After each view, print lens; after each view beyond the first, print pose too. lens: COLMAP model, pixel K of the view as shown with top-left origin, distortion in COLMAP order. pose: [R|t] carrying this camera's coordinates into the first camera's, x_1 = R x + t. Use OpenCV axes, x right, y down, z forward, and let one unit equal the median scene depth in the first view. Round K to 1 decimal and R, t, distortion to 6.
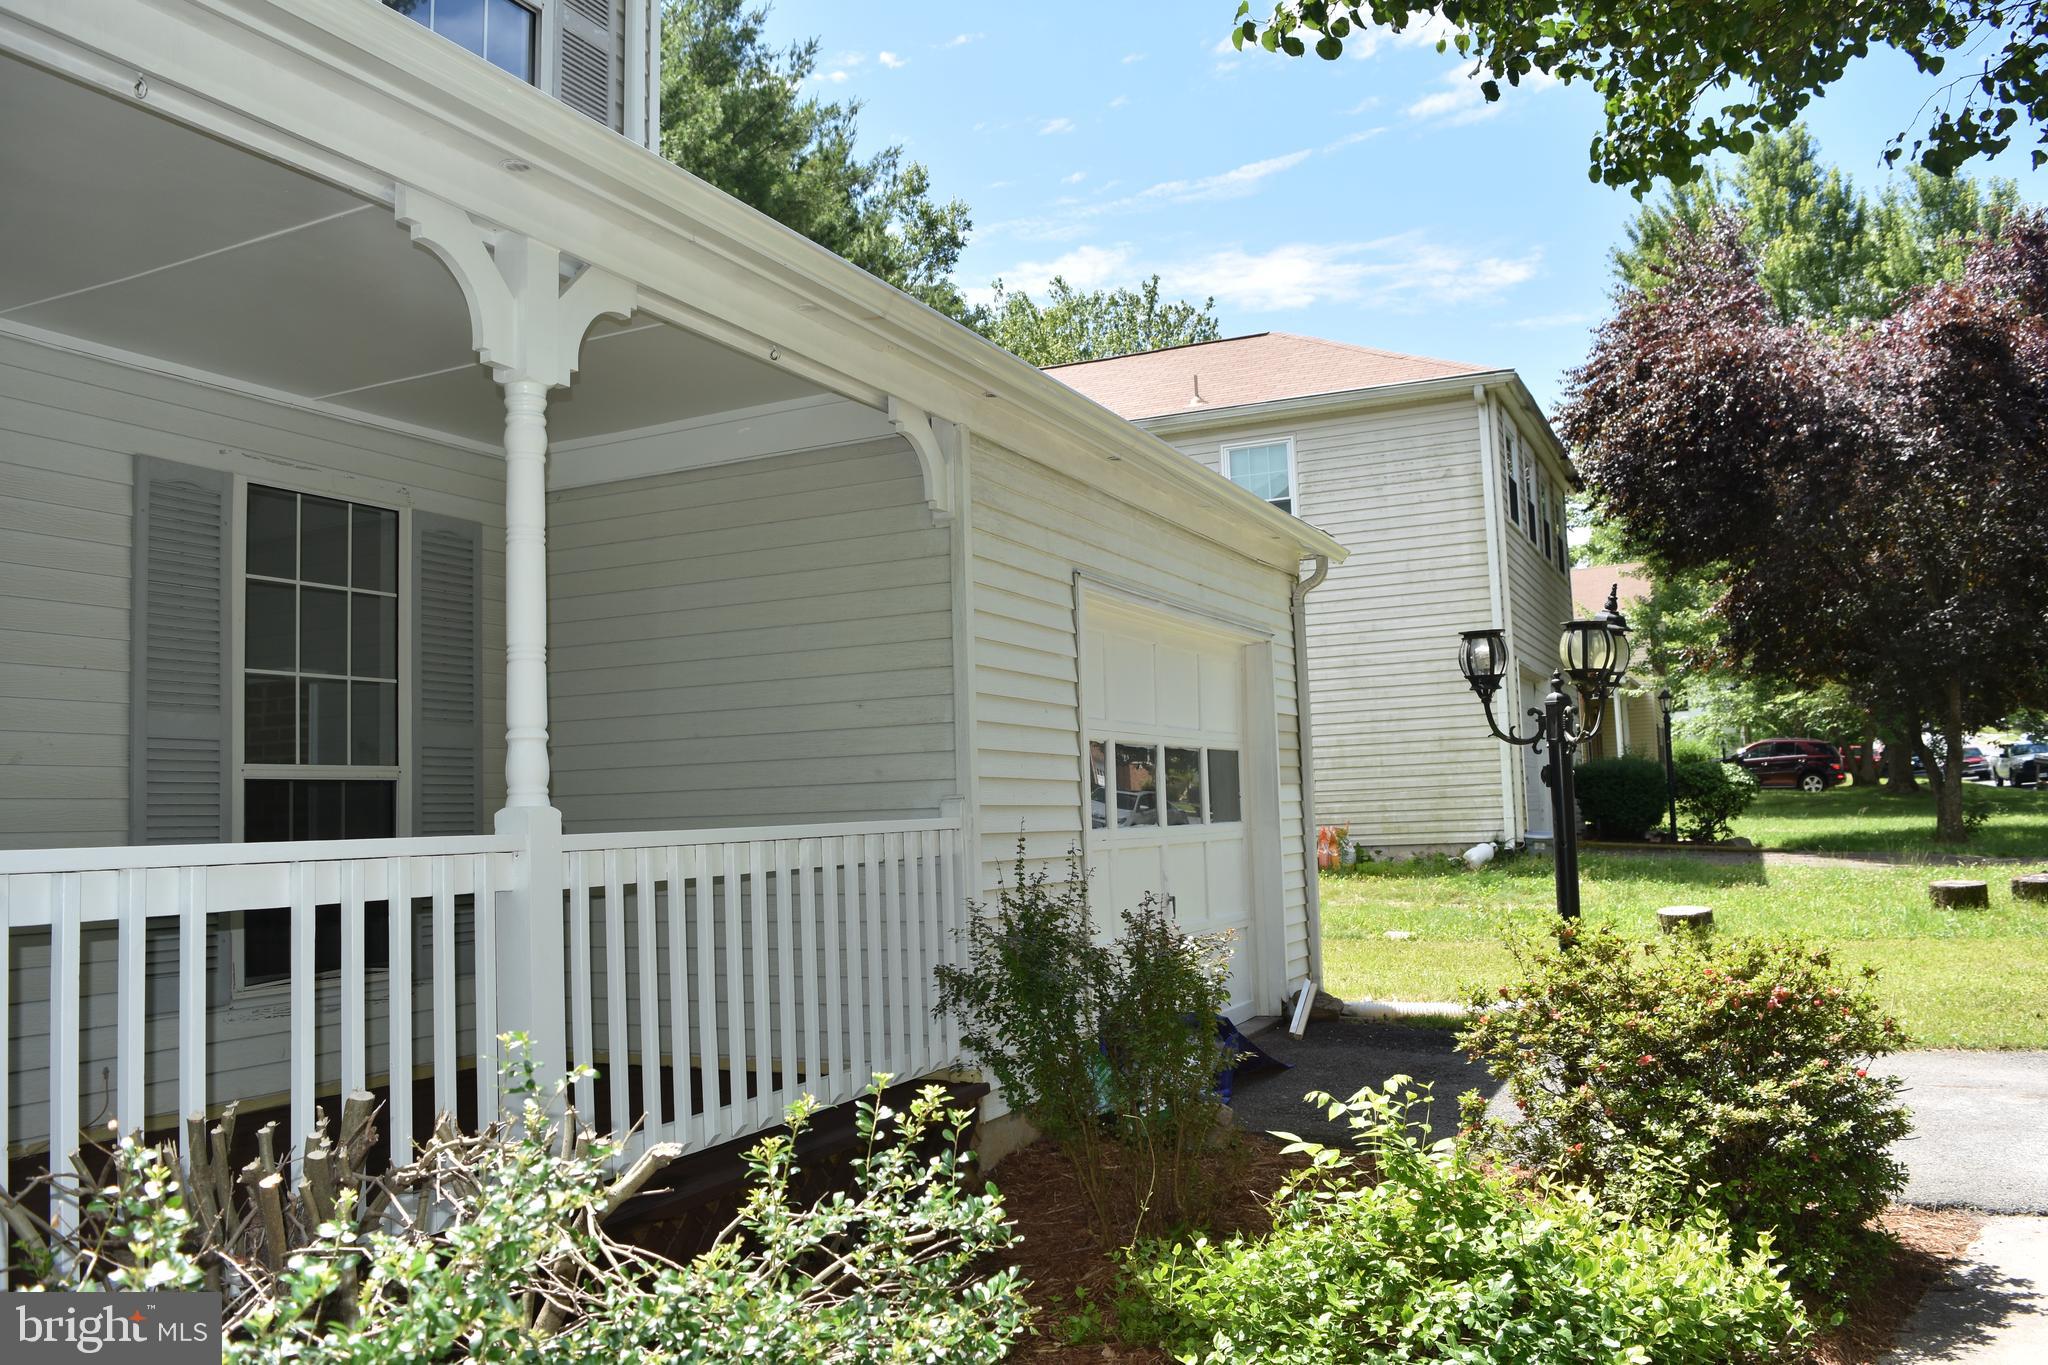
lens RADIAL K [[1612.9, 0, 1027.5], [0, 1612.9, 673.7], [0, 0, 1]] dist [-0.097541, 0.026831]
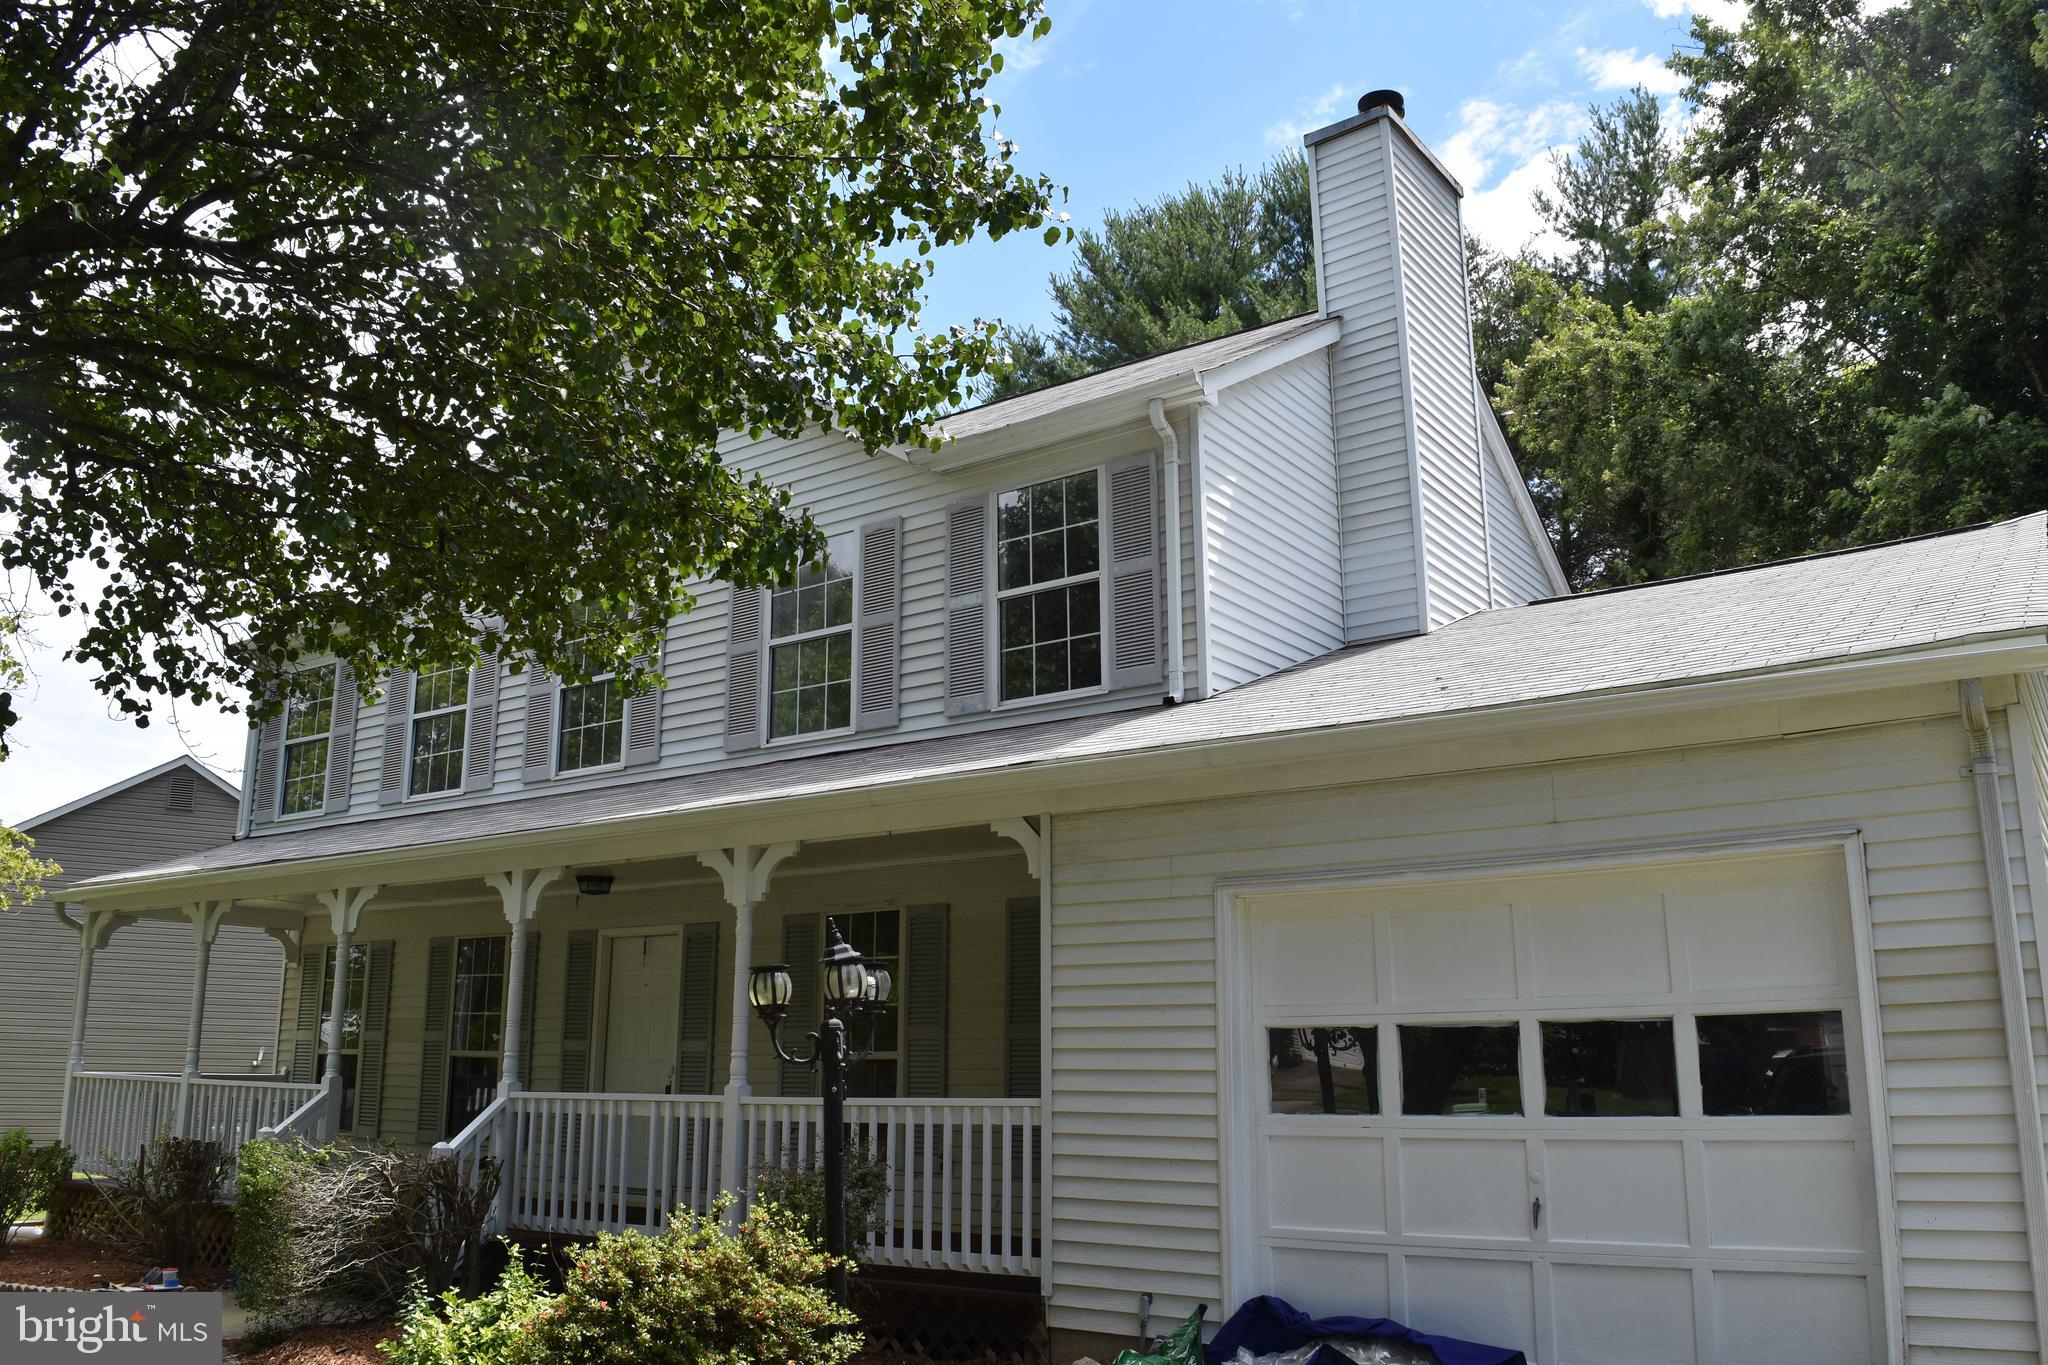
lens RADIAL K [[1612.9, 0, 1027.5], [0, 1612.9, 673.7], [0, 0, 1]] dist [-0.097541, 0.026831]
pose [[-0.191723, -0.202983, -0.960229, 1.631995], [0.105577, 0.968436, -0.225798, 0.051071], [0.975754, -0.144669, -0.164241, 1.461245]]
